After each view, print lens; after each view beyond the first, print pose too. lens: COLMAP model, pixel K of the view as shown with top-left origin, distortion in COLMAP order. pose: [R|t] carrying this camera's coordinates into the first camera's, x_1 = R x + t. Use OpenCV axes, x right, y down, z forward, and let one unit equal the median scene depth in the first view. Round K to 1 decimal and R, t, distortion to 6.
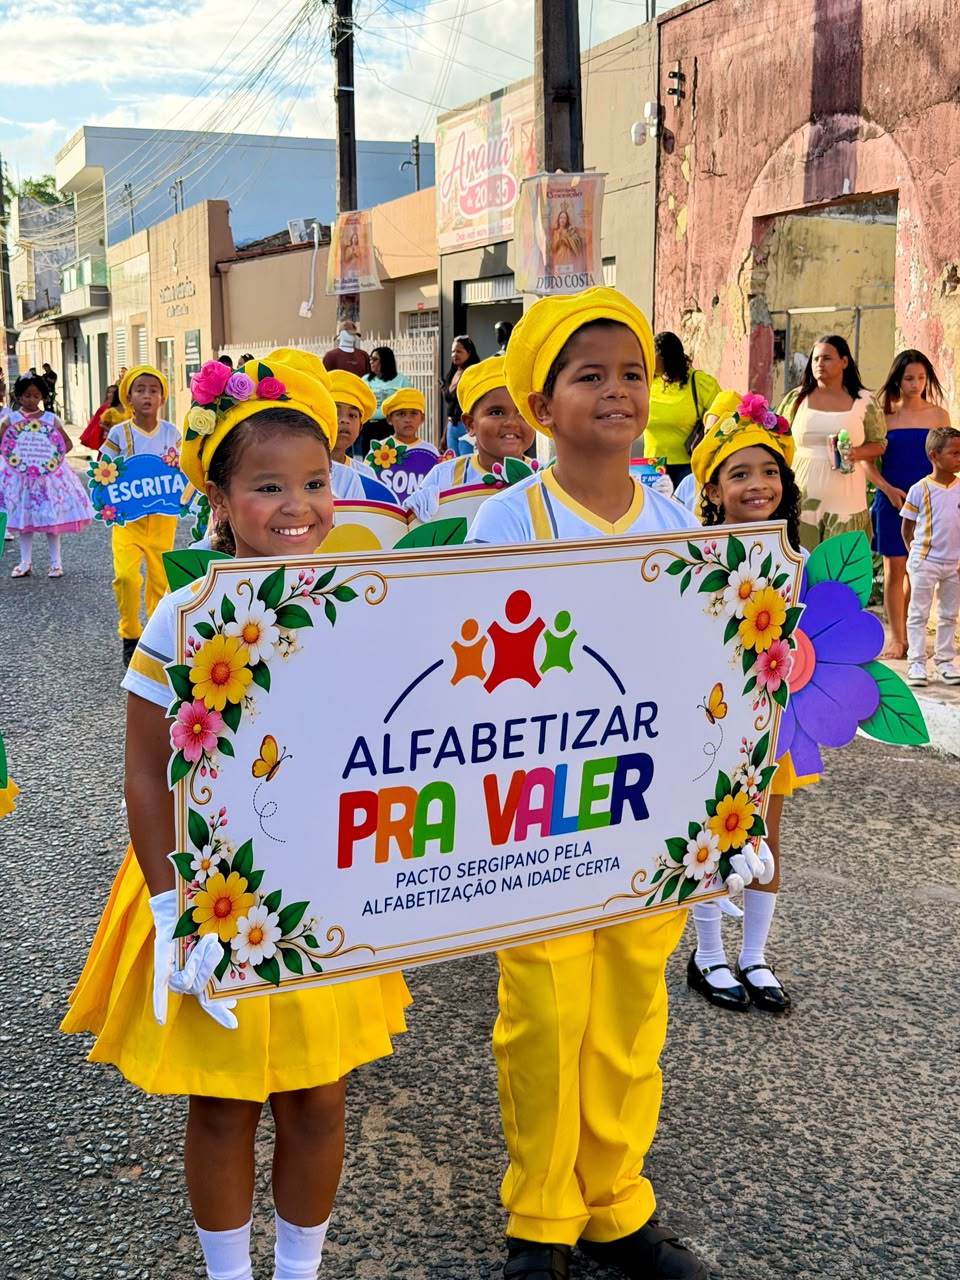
lens RADIAL K [[1816.4, 0, 480.0], [0, 1816.4, 640.0], [0, 0, 1]] dist [0.189446, -0.341699]
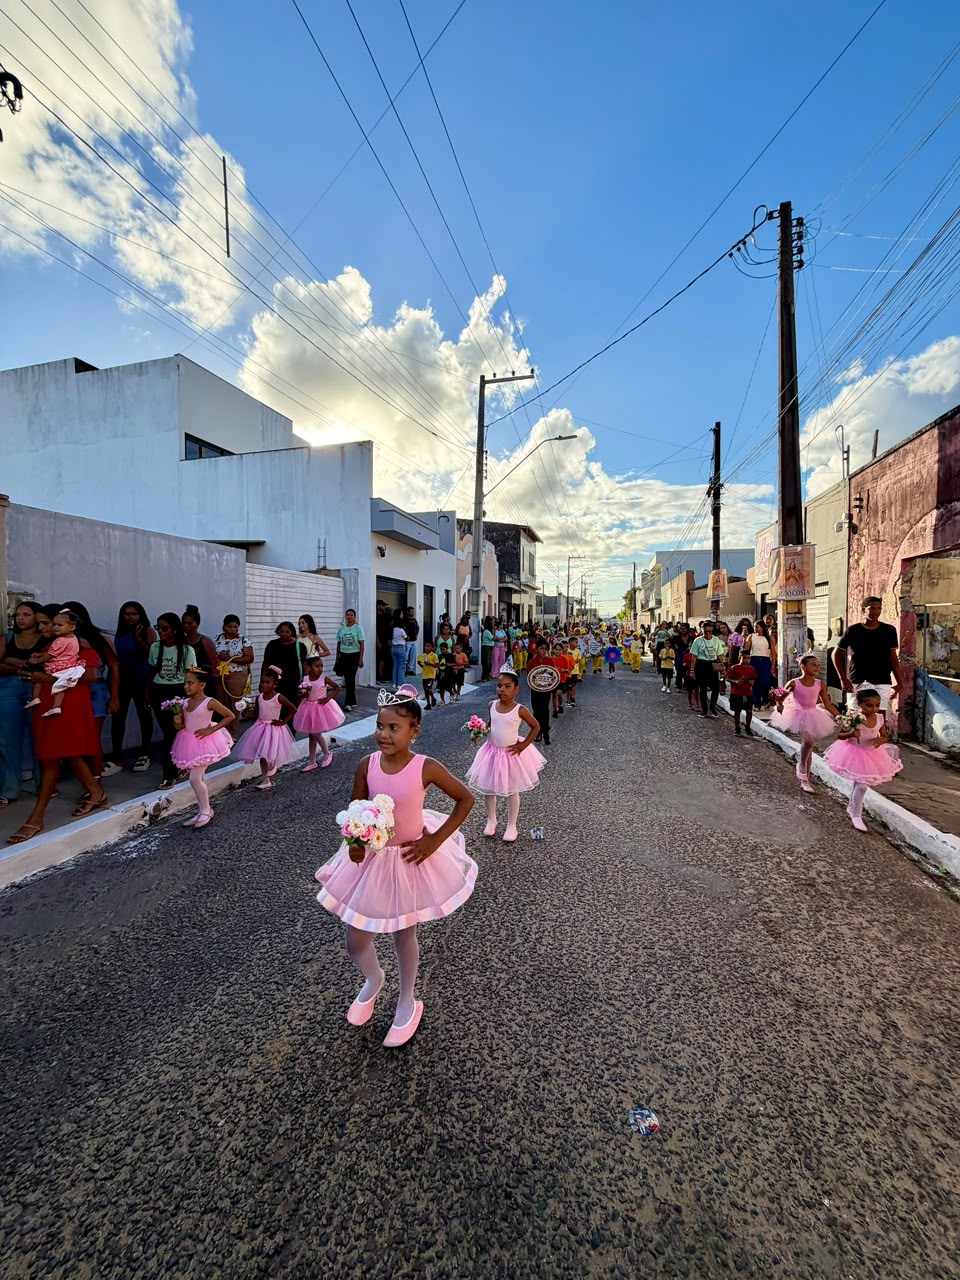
lens RADIAL K [[517.0, 0, 473.6], [0, 517.0, 637.3], [0, 0, 1]] dist [-0.002330, 0.000900]
pose [[0.836978, 0.014052, -0.547056, 0.062418], [-0.077957, 0.992537, -0.093777, -0.052716], [0.541655, 0.121136, 0.831827, 0.269715]]
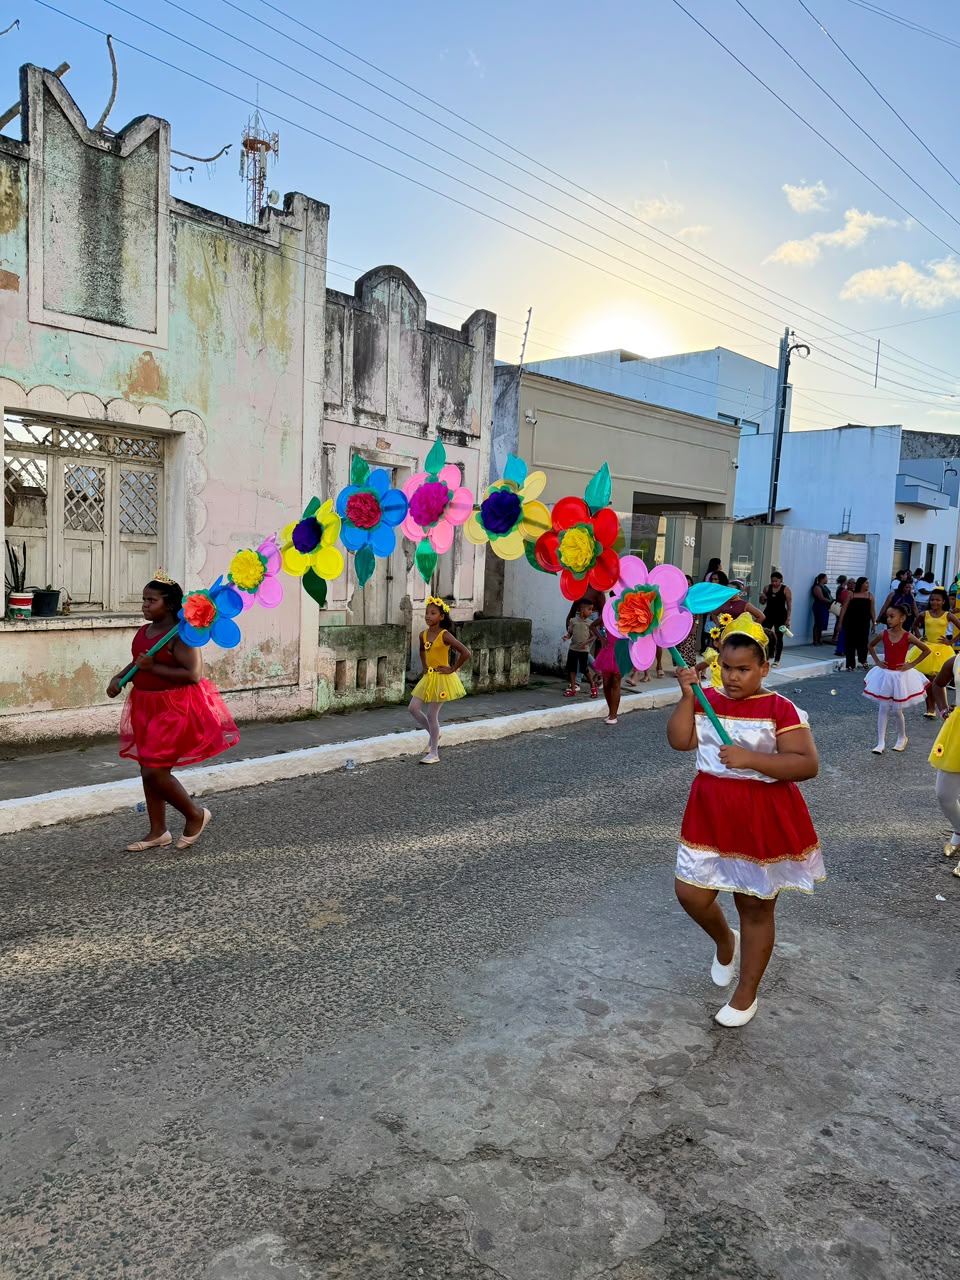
lens RADIAL K [[907.5, 0, 475.2], [0, 907.5, 641.9], [0, 0, 1]] dist [0.183177, -0.359850]
pose [[0.511720, 0.093210, -0.854081, 0.576452], [-0.158211, 0.987320, 0.012959, 0.072492], [0.844460, 0.128493, 0.519978, -0.690984]]
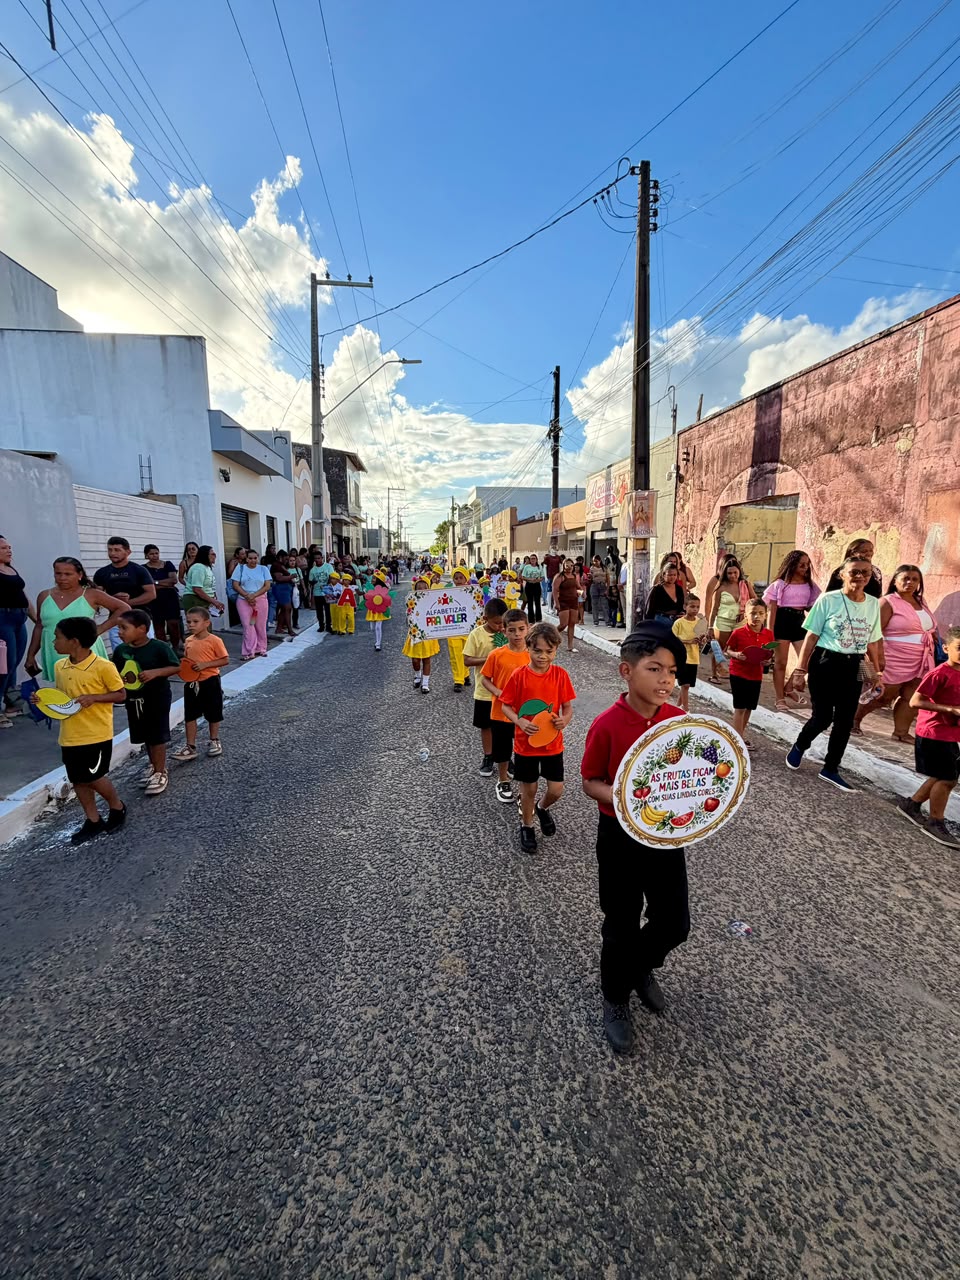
lens RADIAL K [[518.2, 0, 480.0], [0, 518.2, 640.0], [0, 0, 1]] dist [-0.000646, -0.000592]
pose [[0.978971, 0.029424, -0.201864, -0.021987], [-0.026270, 0.999488, 0.018287, -0.049004], [0.202299, -0.012600, 0.979243, 0.224112]]
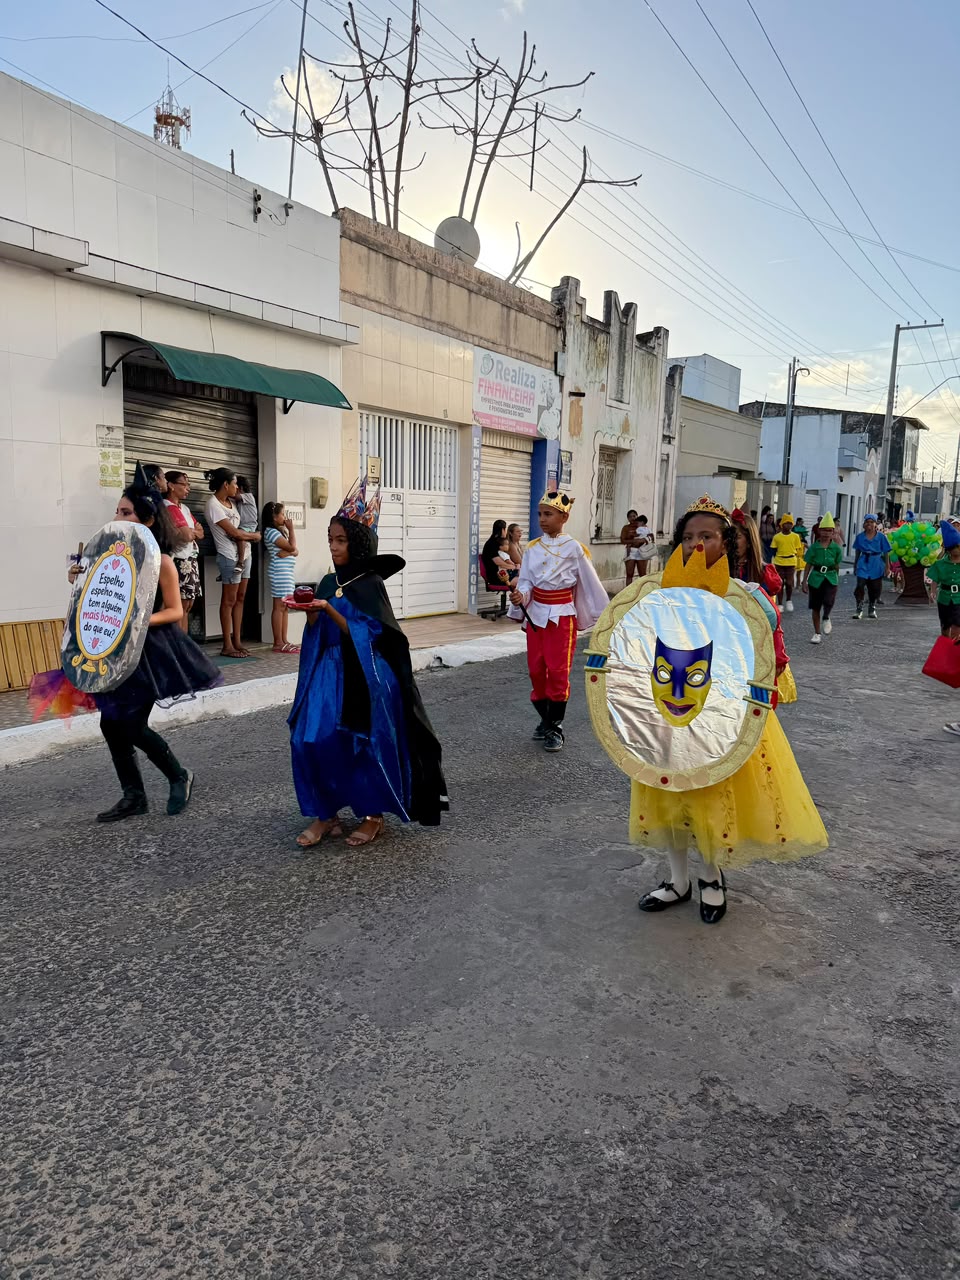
lens RADIAL K [[907.5, 0, 475.2], [0, 907.5, 641.9], [0, 0, 1]] dist [0.183177, -0.359850]
pose [[0.650048, 0.106309, -0.752420, 0.799900], [-0.122022, 0.991920, 0.034728, 0.226798], [0.750032, 0.069237, 0.657767, -1.569037]]
